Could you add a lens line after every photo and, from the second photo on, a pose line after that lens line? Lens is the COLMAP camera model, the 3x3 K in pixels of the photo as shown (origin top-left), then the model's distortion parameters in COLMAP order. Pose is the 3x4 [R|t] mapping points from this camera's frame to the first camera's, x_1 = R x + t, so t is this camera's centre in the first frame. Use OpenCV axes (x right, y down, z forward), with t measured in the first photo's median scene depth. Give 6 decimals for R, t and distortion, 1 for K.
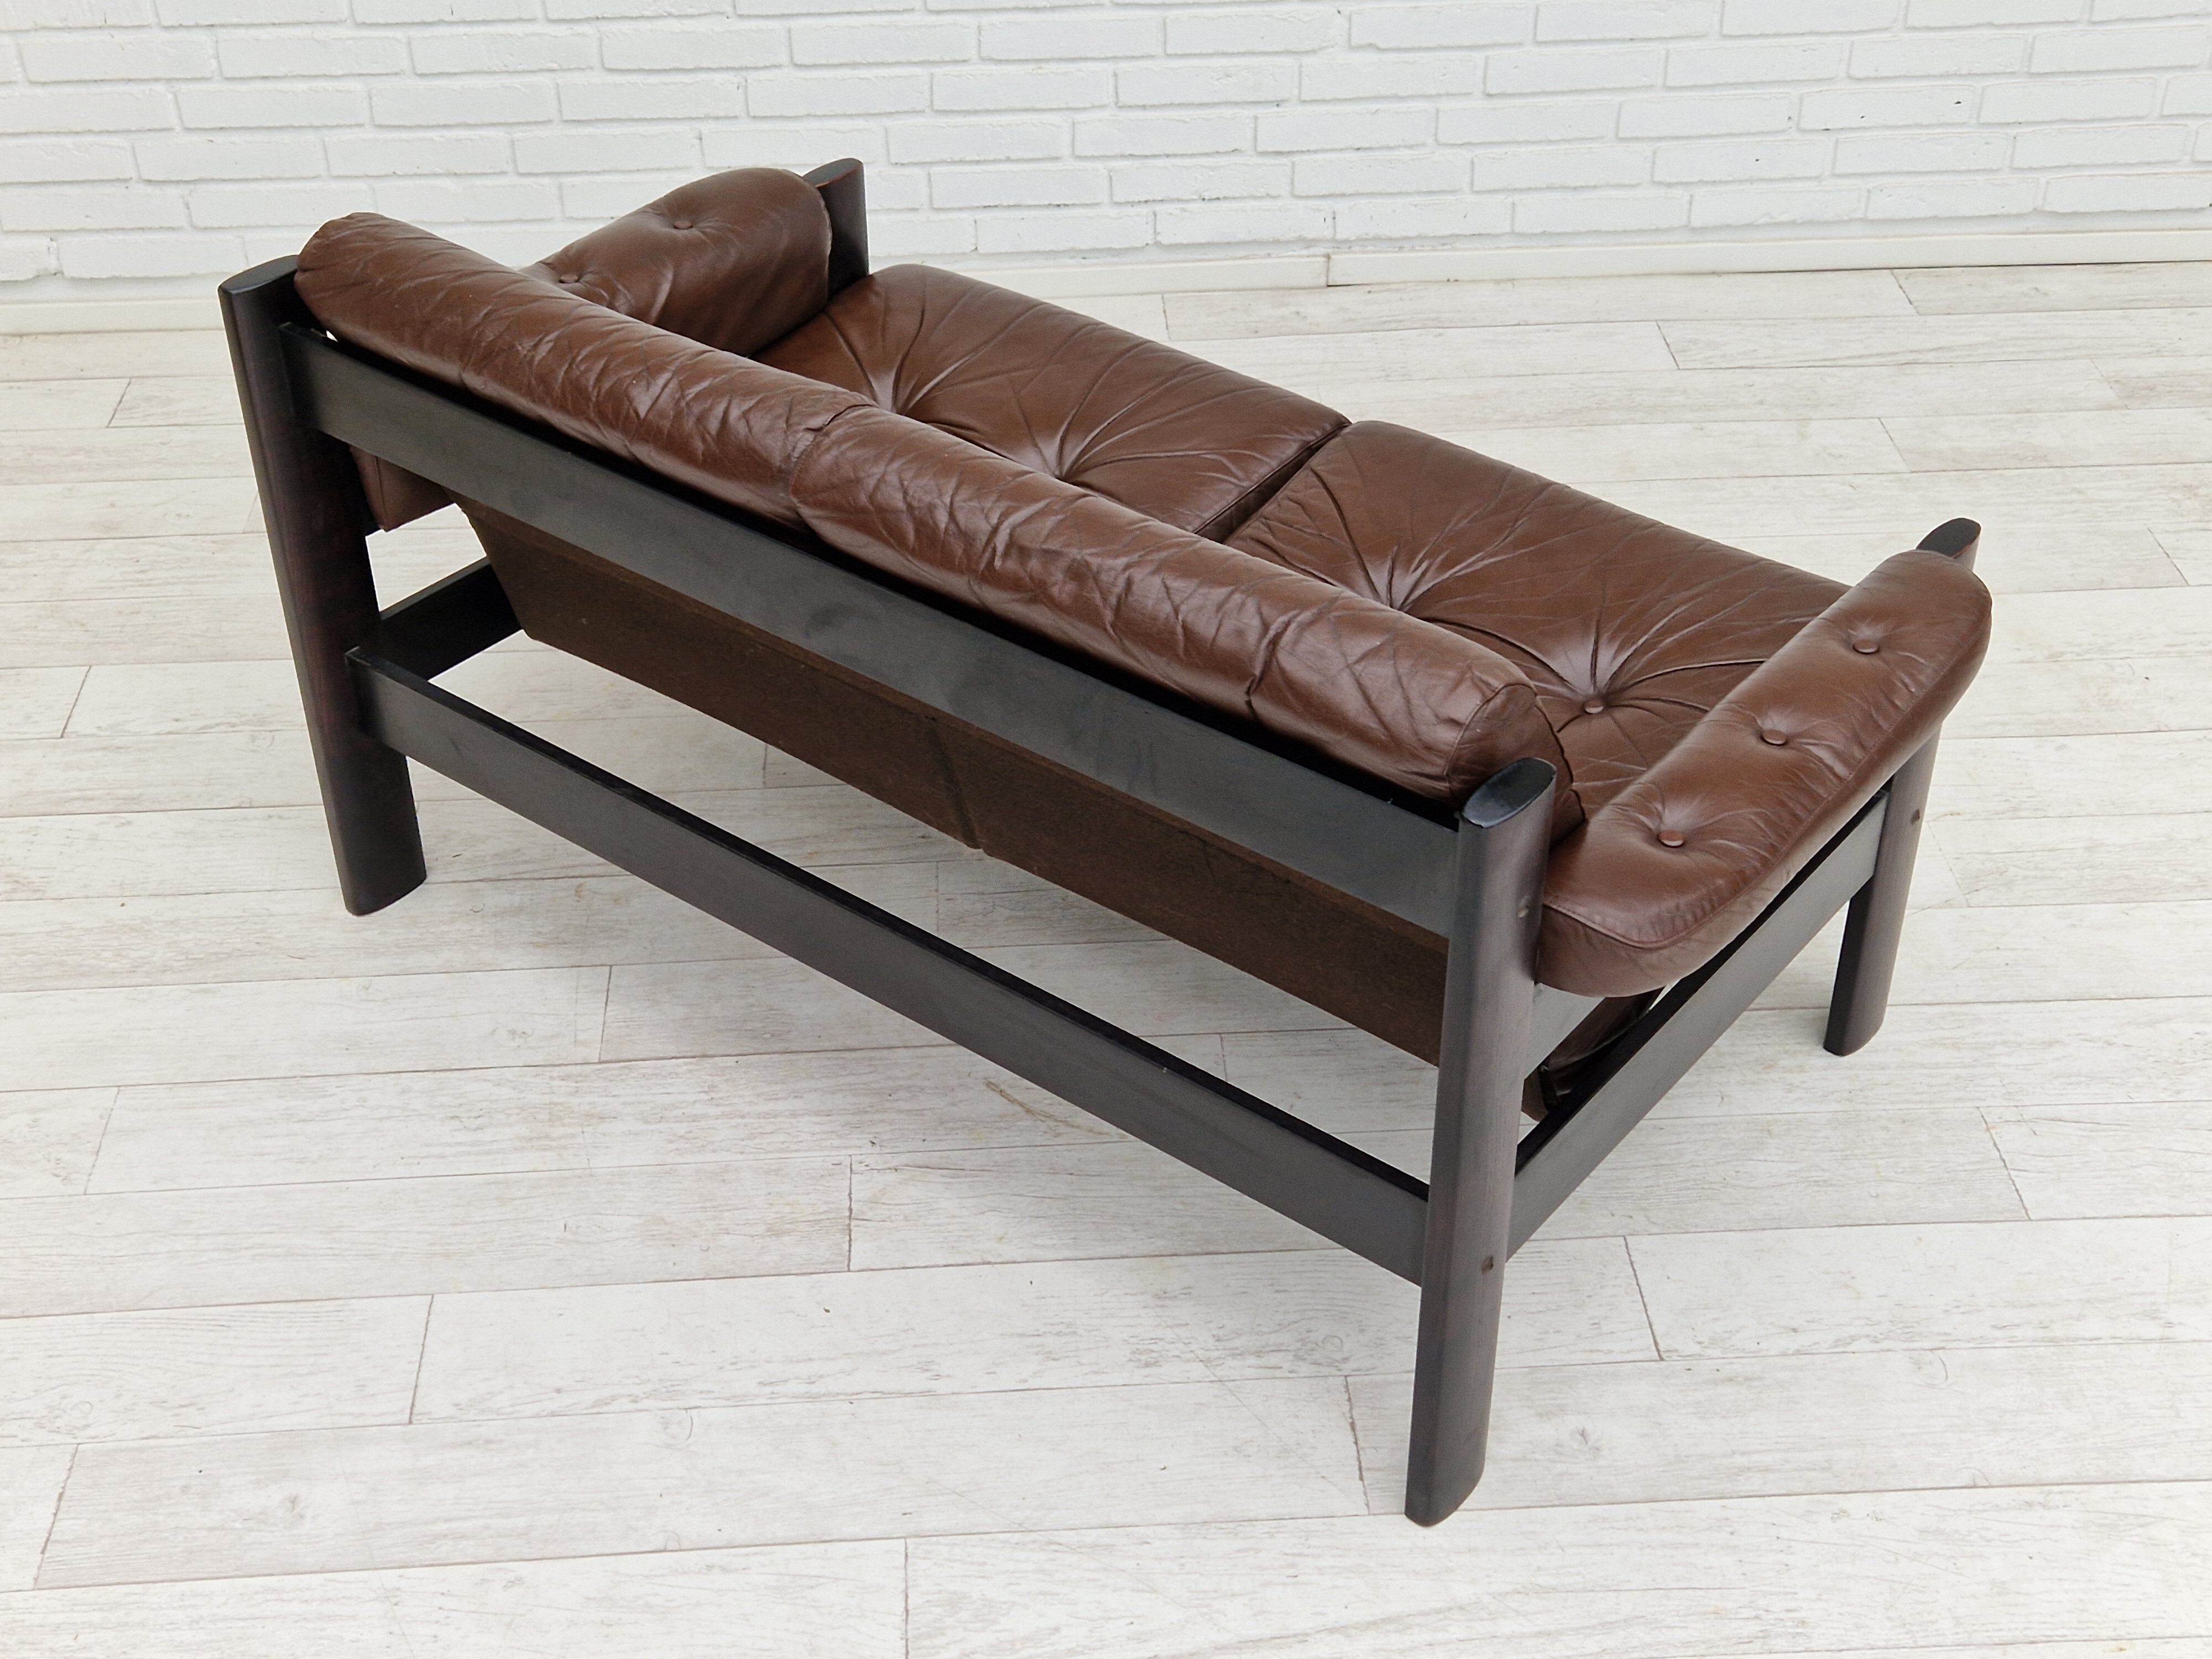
lens RADIAL K [[2834.7, 0, 1097.2], [0, 2834.7, 852.1], [0, 0, 1]] dist [0.069334, 0.000000]
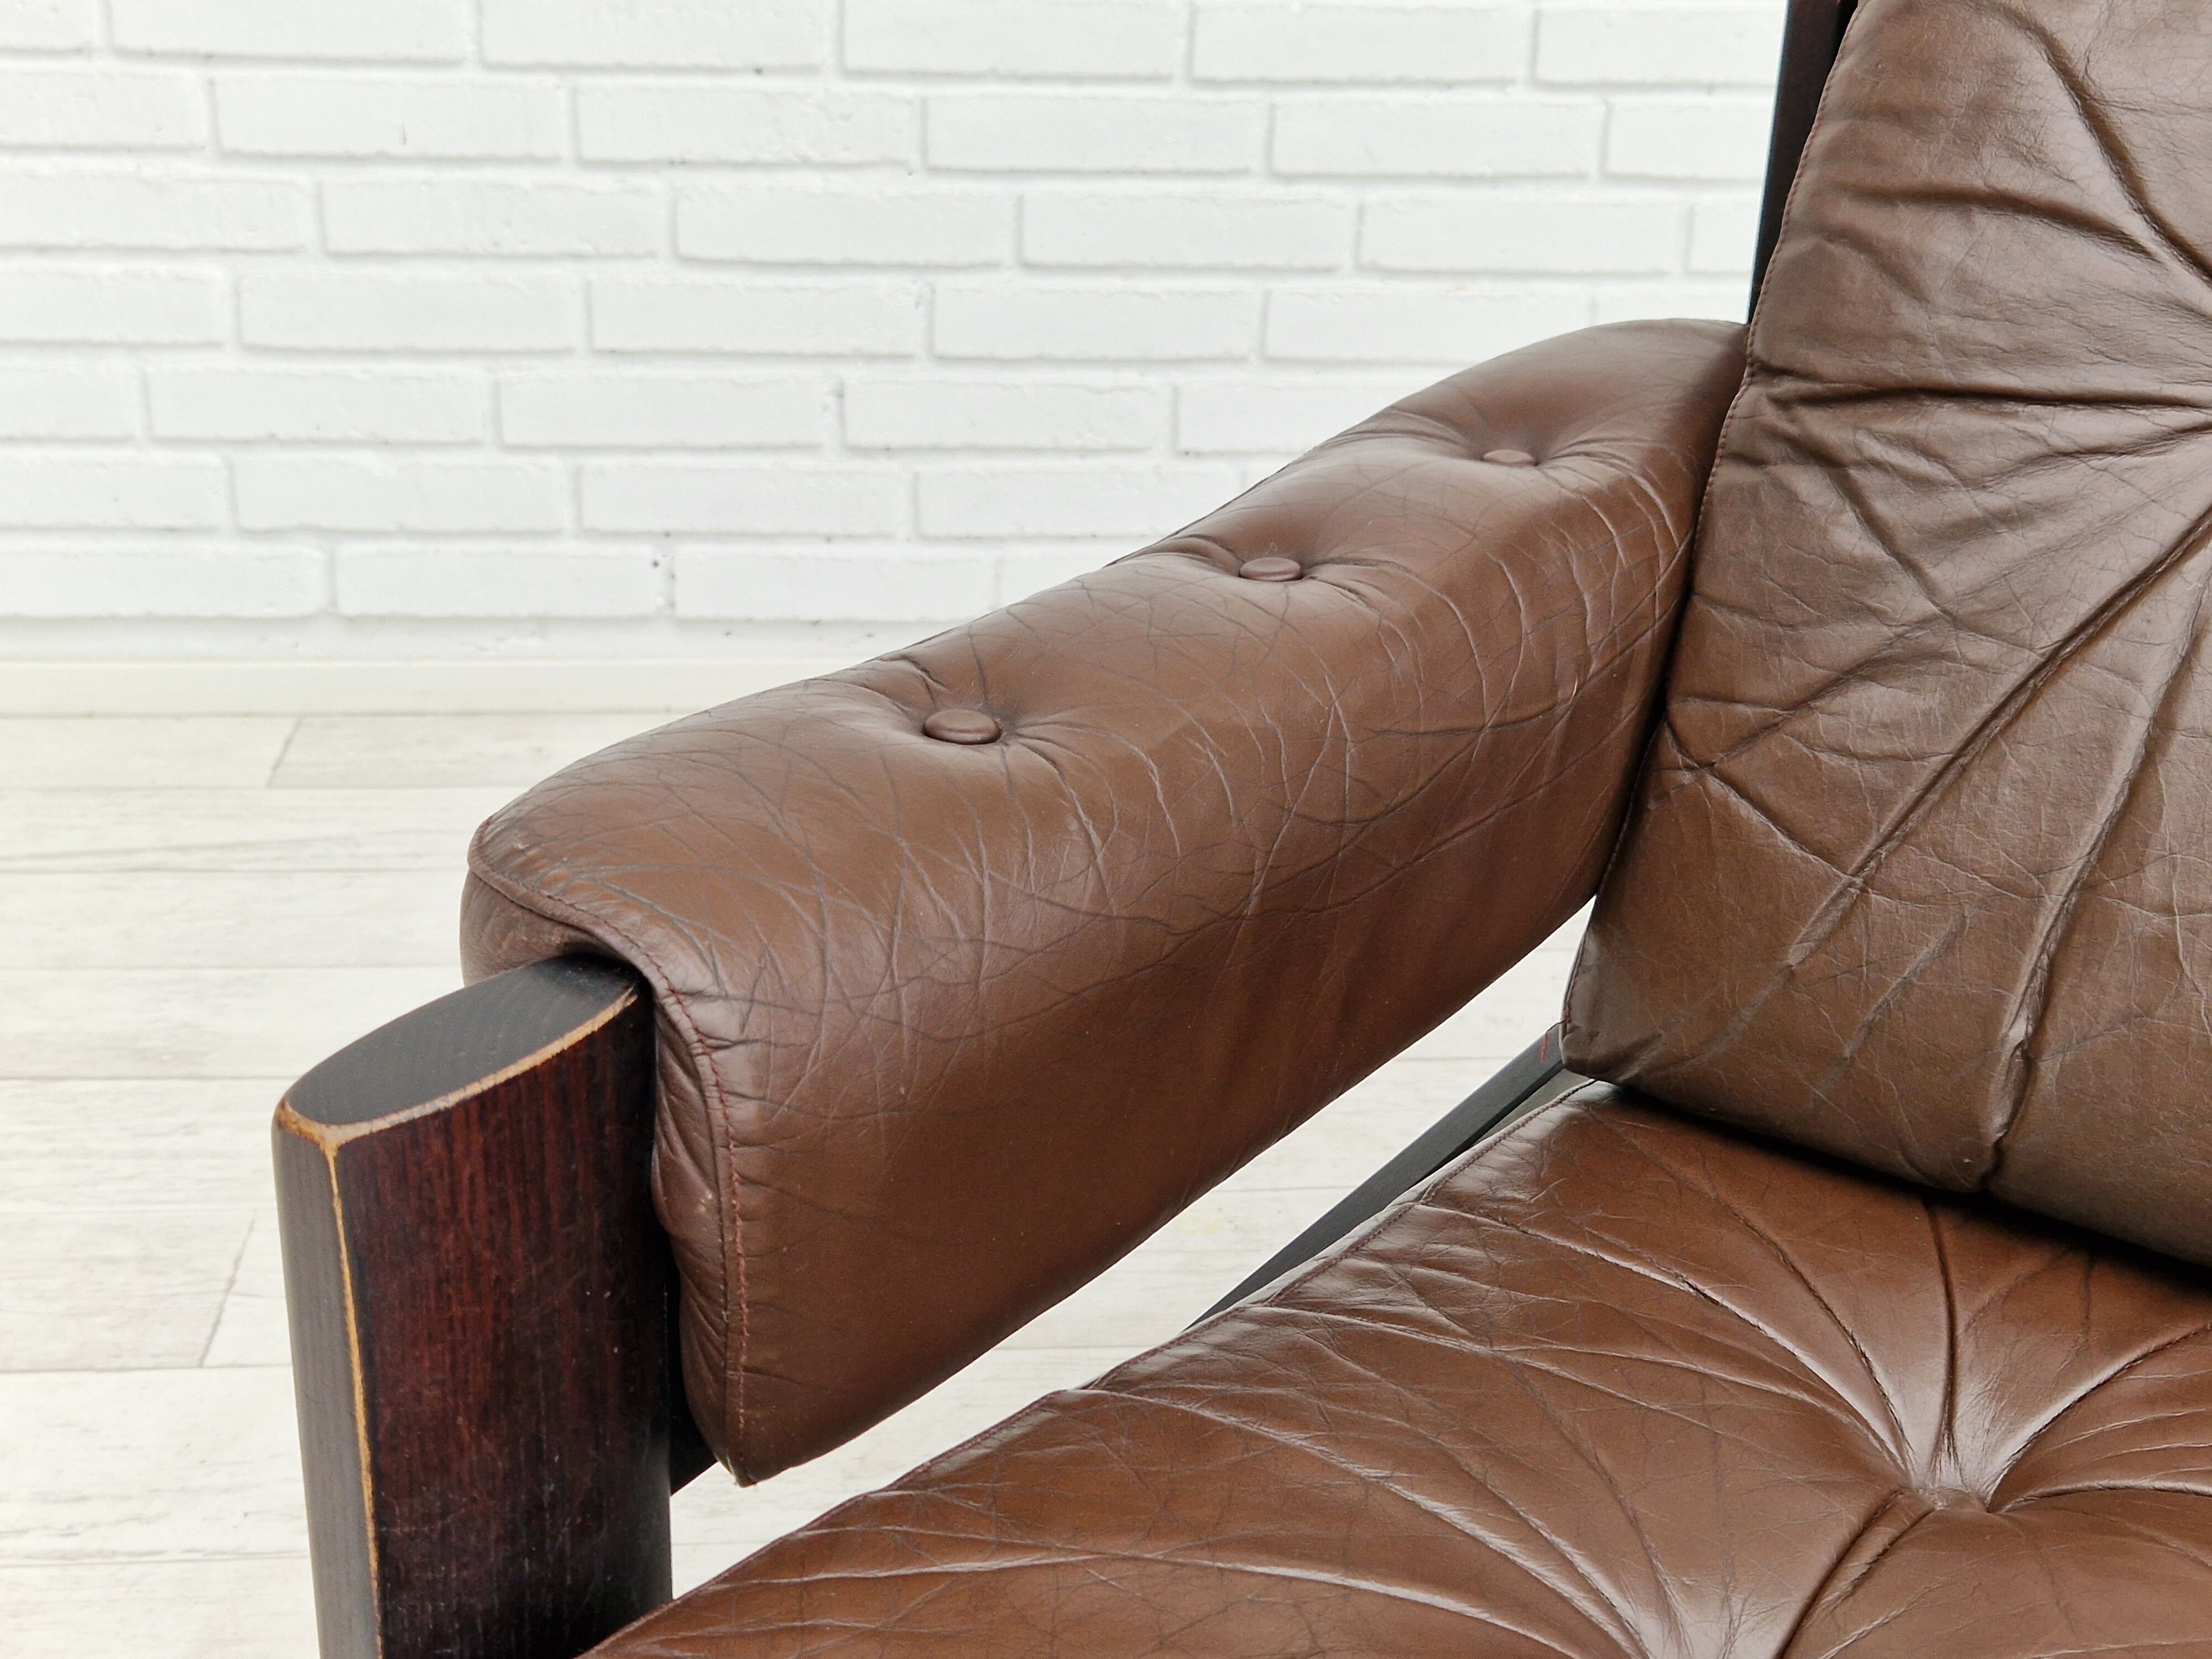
lens RADIAL K [[2834.7, 0, 1095.0], [0, 2834.7, 830.1], [0, 0, 1]] dist [0.069334, 0.000000]
pose [[0.998871, 0.026878, 0.039157, -0.146231], [-0.017487, 0.974672, -0.222954, -0.062623], [-0.044158, 0.222018, 0.974042, 0.645363]]
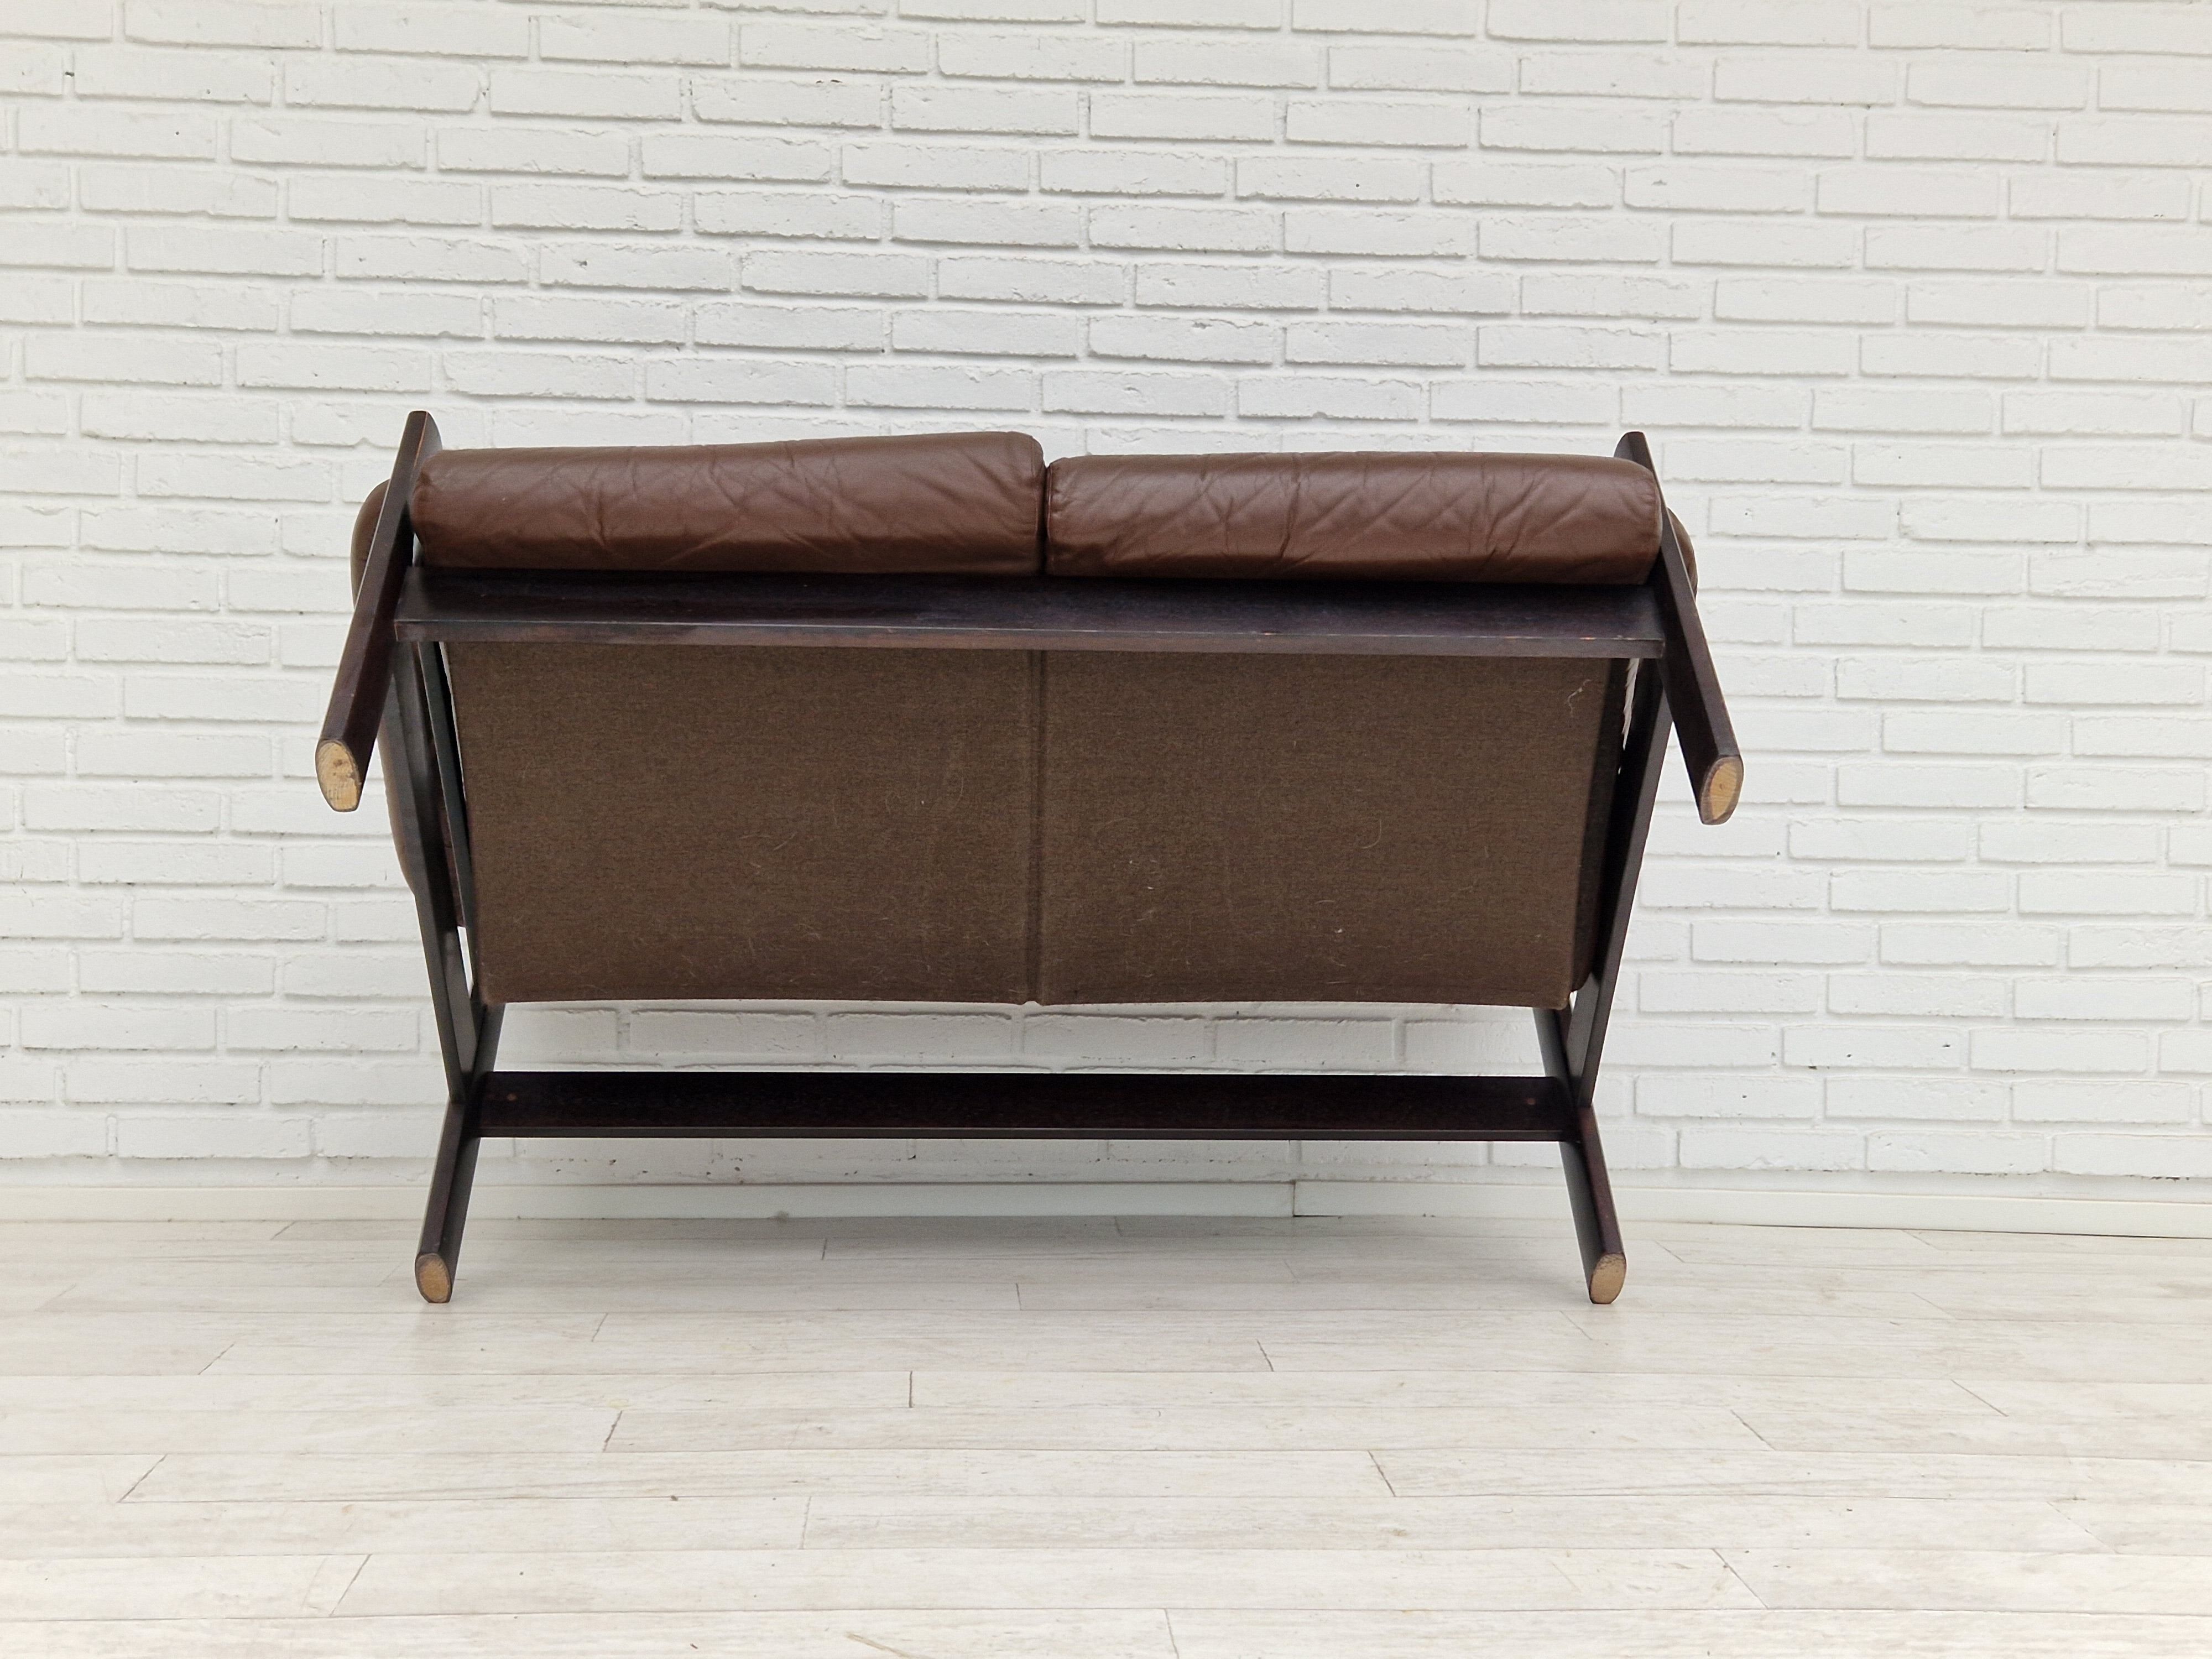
lens RADIAL K [[2834.7, 0, 1127.6], [0, 2834.7, 874.3], [0, 0, 1]] dist [0.069334, 0.000000]
pose [[0.999511, 0.028621, 0.012578, 0.017460], [-0.016887, 0.832854, -0.553236, 0.304497], [-0.026310, 0.552753, 0.832930, 0.245574]]
